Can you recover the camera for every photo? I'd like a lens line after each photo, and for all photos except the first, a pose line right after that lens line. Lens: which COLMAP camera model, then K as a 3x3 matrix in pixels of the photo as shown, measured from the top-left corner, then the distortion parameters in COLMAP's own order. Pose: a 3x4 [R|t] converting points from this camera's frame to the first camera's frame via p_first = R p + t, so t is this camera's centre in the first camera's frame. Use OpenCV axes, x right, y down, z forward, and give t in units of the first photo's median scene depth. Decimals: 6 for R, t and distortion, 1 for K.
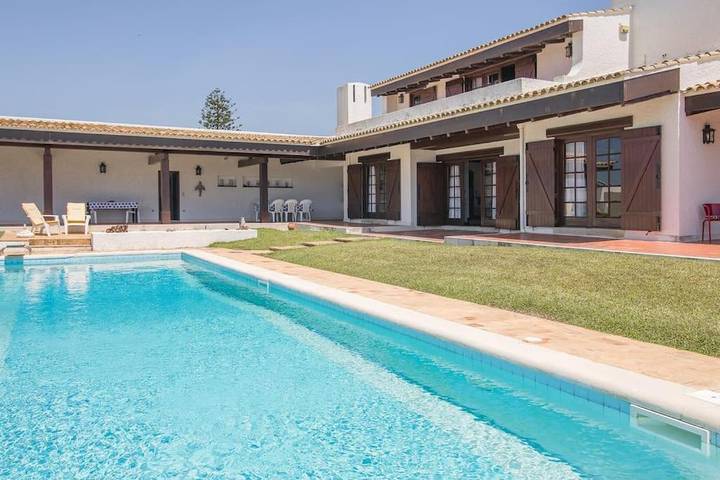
lens RADIAL K [[561.6, 0, 358.2], [0, 561.6, 218.7], [0, 0, 1]] dist [0.002258, 0.003809]
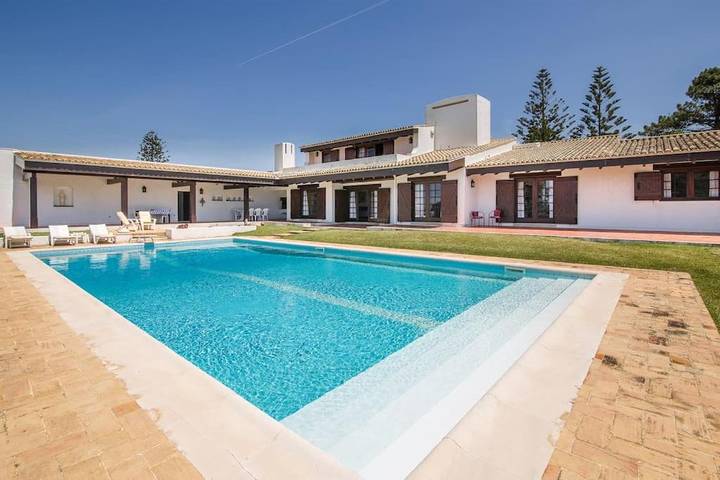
lens RADIAL K [[353.4, 0, 359.4], [0, 353.4, 221.5], [0, 0, 1]] dist [-0.015898, 0.000120]
pose [[0.936967, -0.014170, 0.349131, -0.244287], [0.010170, 0.999860, 0.013289, -0.004885], [-0.349271, -0.008900, 0.936980, -0.180475]]
